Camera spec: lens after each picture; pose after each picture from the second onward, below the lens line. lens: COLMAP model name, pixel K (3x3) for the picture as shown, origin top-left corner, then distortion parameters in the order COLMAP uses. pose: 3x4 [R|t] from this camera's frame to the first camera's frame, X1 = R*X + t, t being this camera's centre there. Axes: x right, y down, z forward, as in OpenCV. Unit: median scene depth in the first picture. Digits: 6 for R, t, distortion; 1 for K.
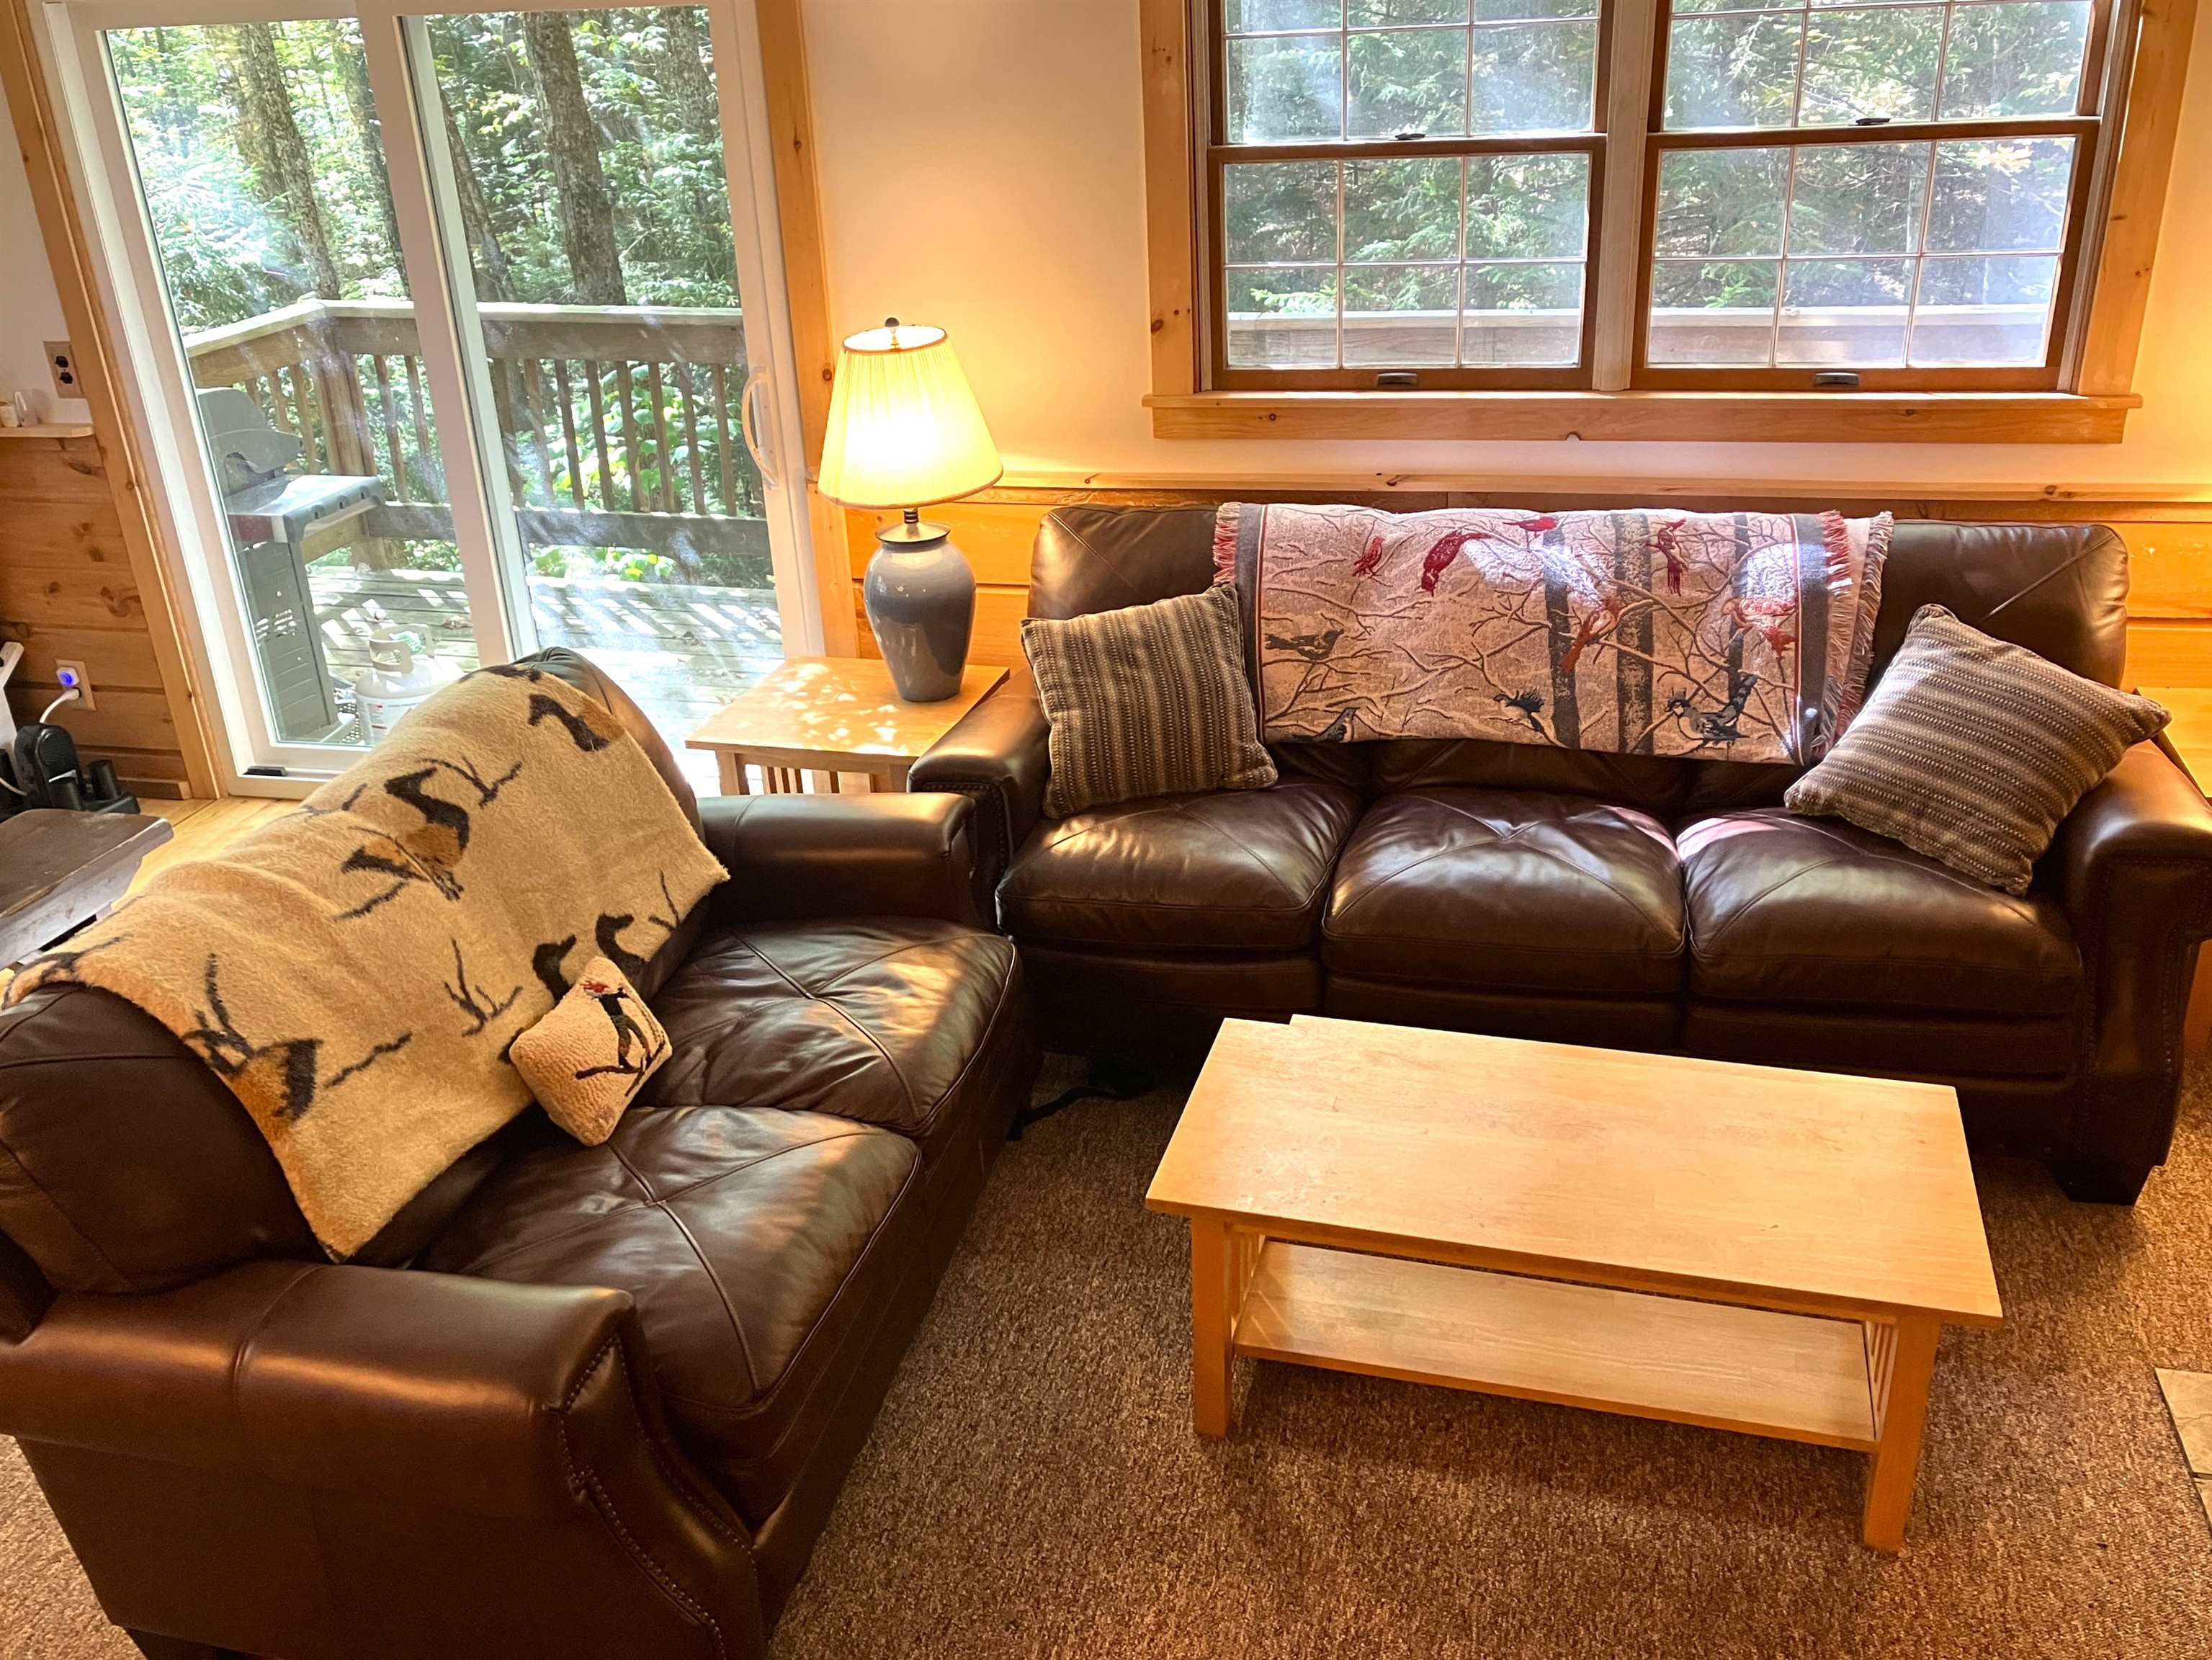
lens RADIAL K [[1940.8, 0, 1087.4], [0, 1940.8, 836.5], [0, 0, 1]] dist [0.049111, -0.050331]
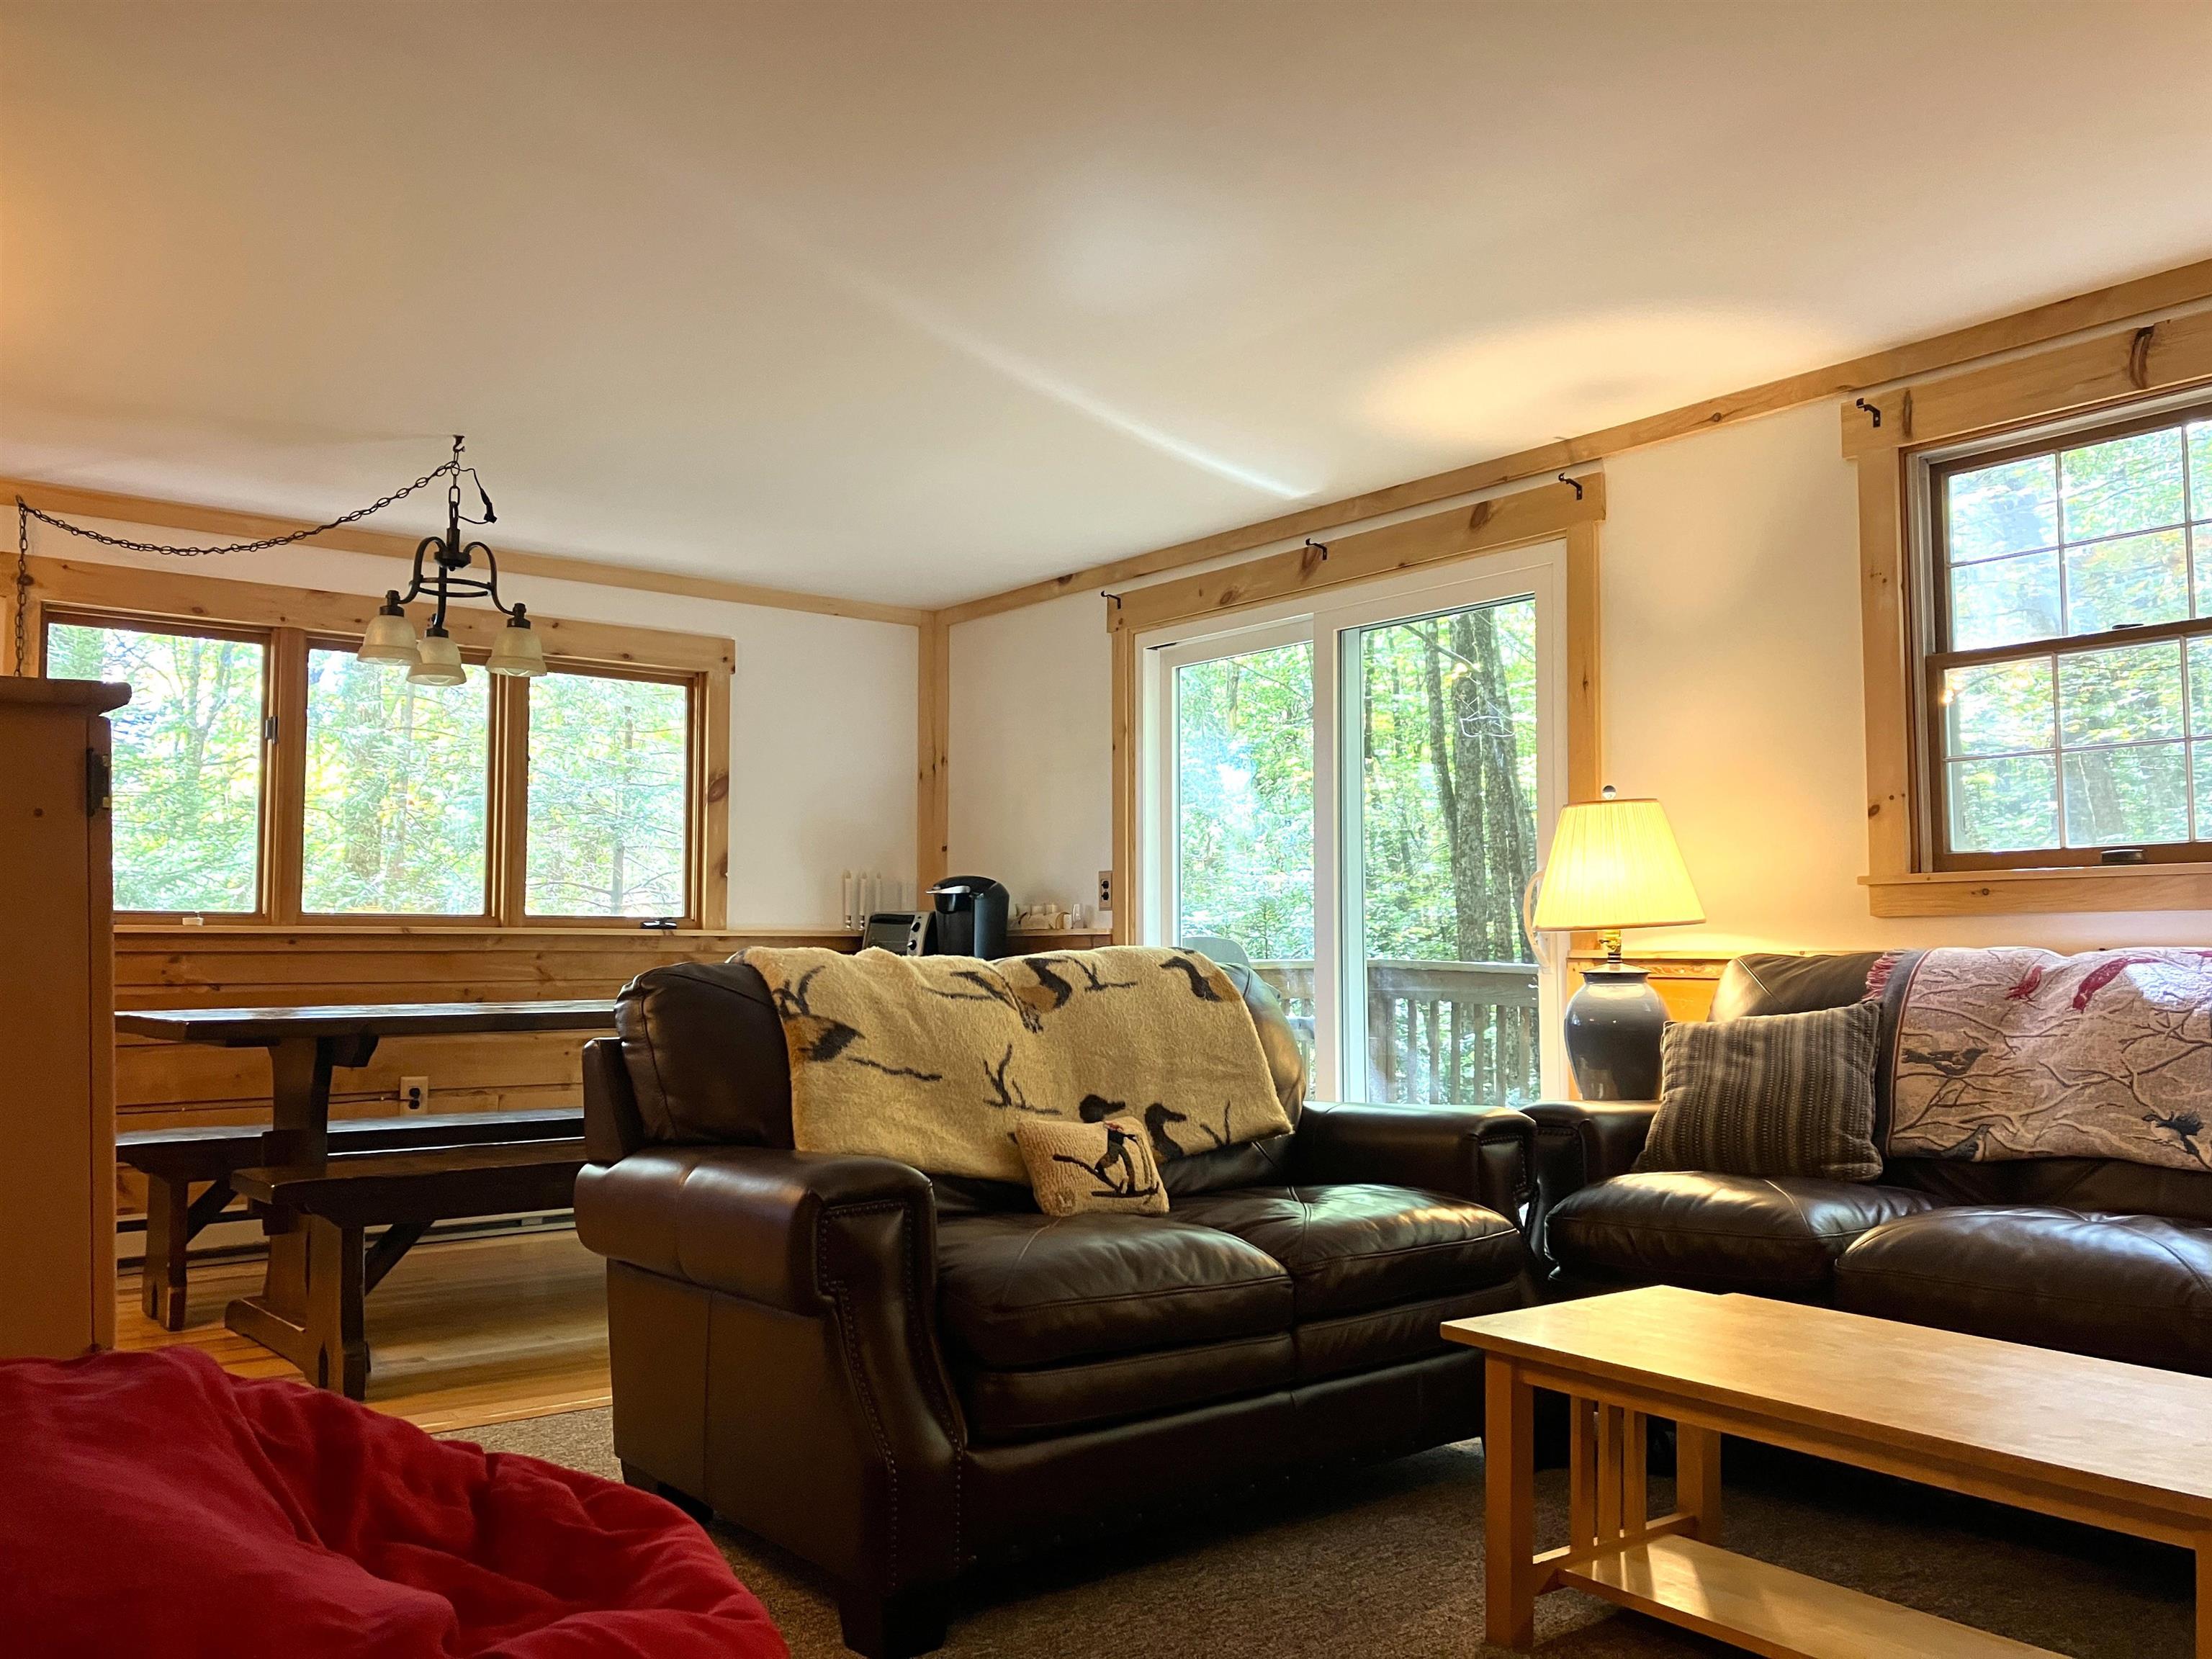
lens RADIAL K [[1843.0, 0, 1092.2], [0, 1843.0, 791.6], [0, 0, 1]] dist [0.055900, -0.067519]
pose [[0.795769, -0.003657, -0.605589, 0.344720], [-0.286451, 0.878771, -0.381716, 0.265282], [0.533570, 0.477230, 0.698252, 0.063364]]
